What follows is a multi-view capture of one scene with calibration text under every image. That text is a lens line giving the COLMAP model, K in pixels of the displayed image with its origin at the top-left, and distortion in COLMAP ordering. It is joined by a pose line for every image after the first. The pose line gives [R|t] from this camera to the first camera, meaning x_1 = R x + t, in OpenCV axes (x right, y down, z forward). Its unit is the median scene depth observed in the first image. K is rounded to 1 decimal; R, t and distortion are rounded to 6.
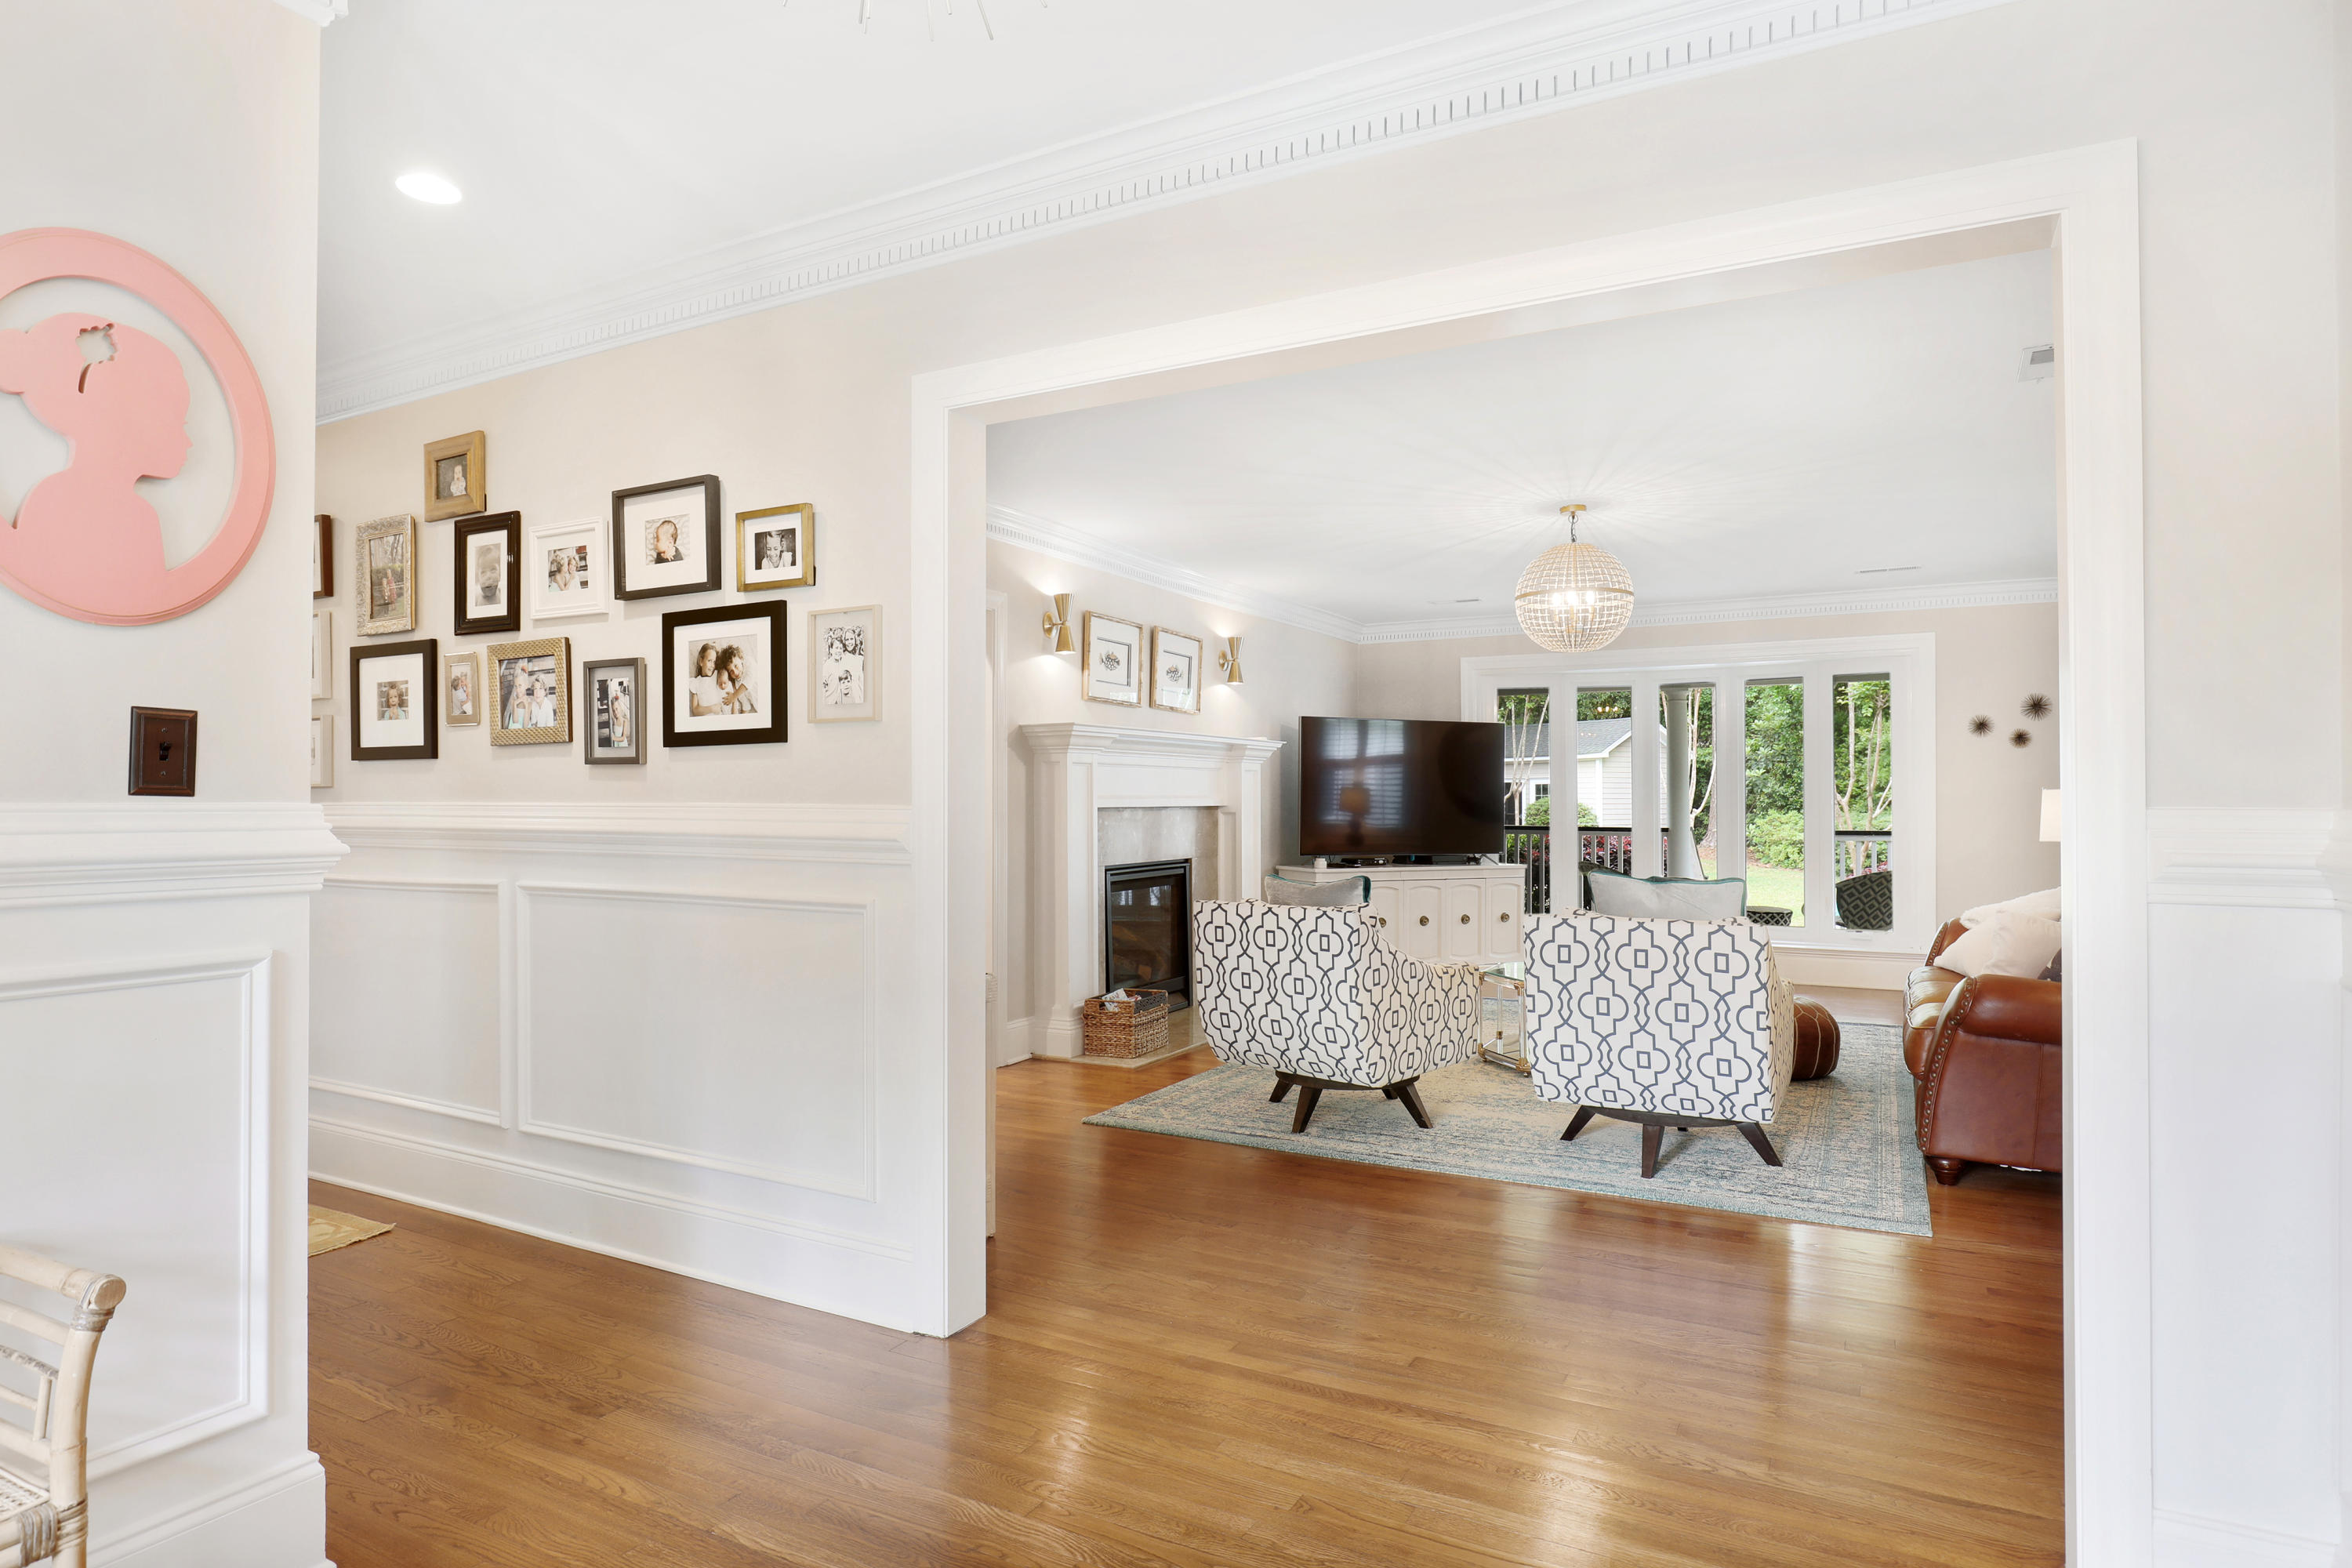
lens RADIAL K [[1294.3, 0, 1181.6], [0, 1294.3, 815.7], [0, 0, 1]] dist [-0.019035, 0.000373]
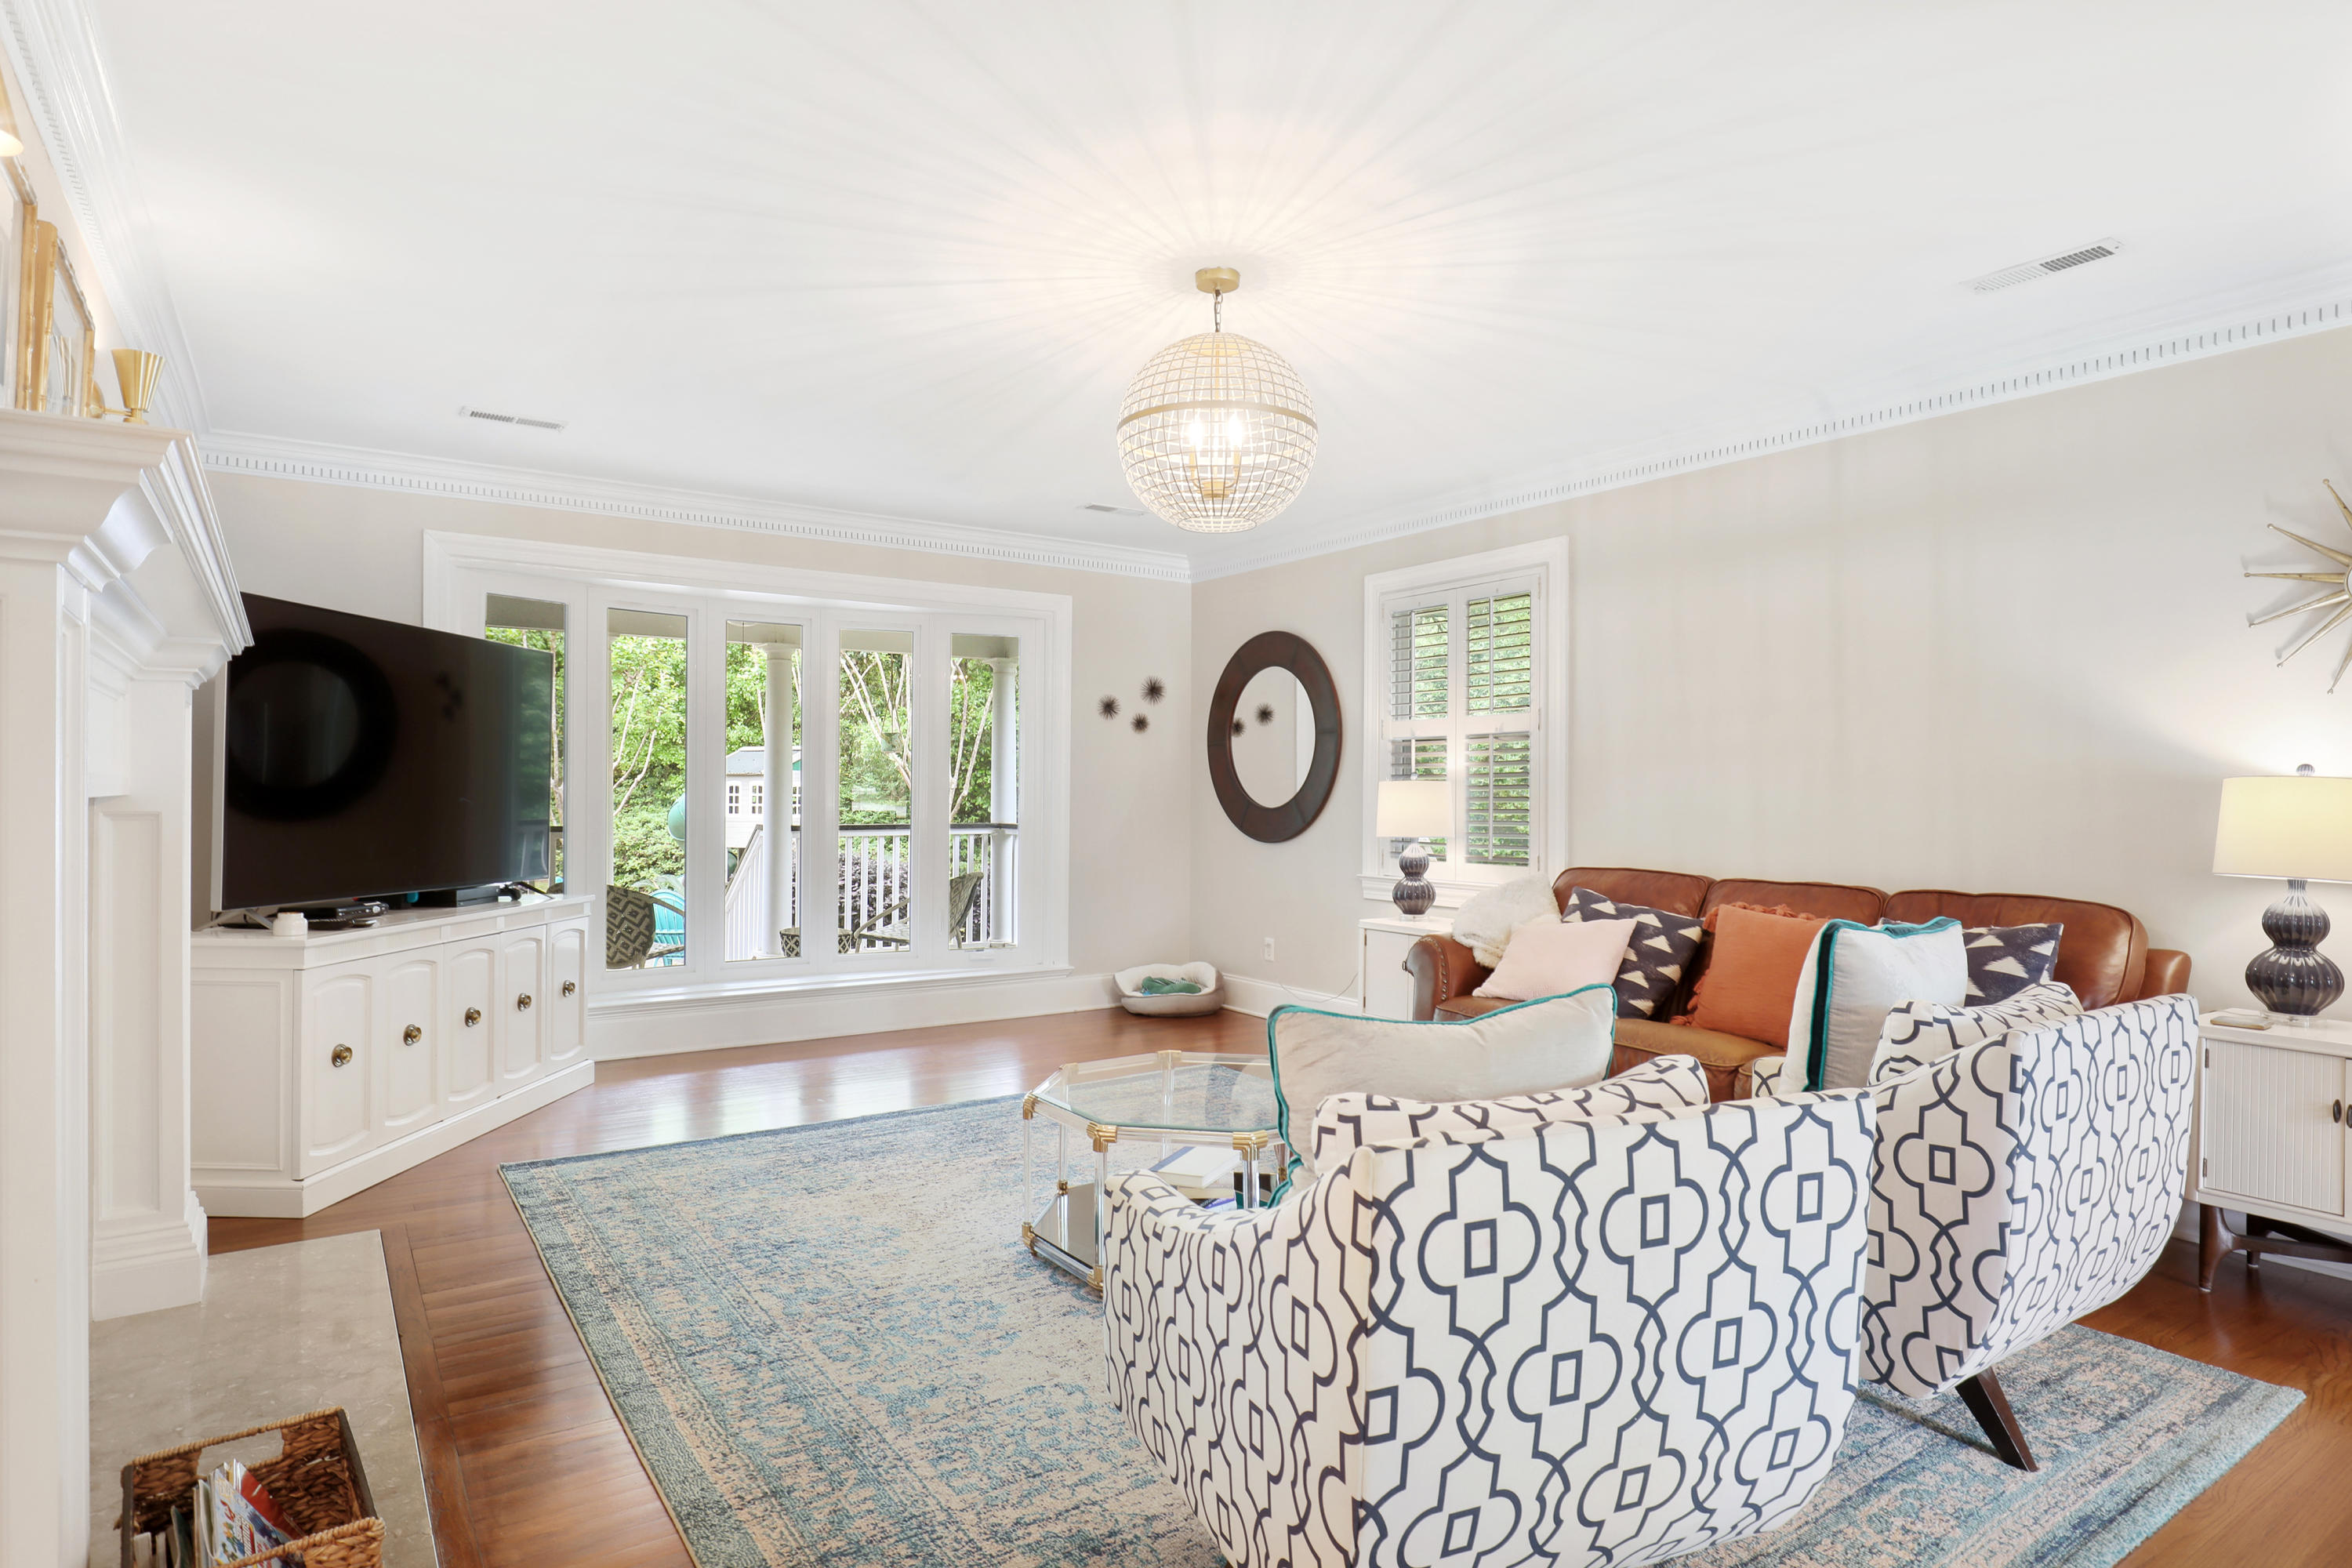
lens RADIAL K [[1294.3, 0, 1182.2], [0, 1294.3, 788.0], [0, 0, 1]] dist [-0.019035, 0.000373]
pose [[0.443549, 0.008132, 0.896213, -0.258985], [0.001588, 0.999950, -0.009859, -0.008886], [-0.896249, 0.005796, 0.443514, 0.926703]]
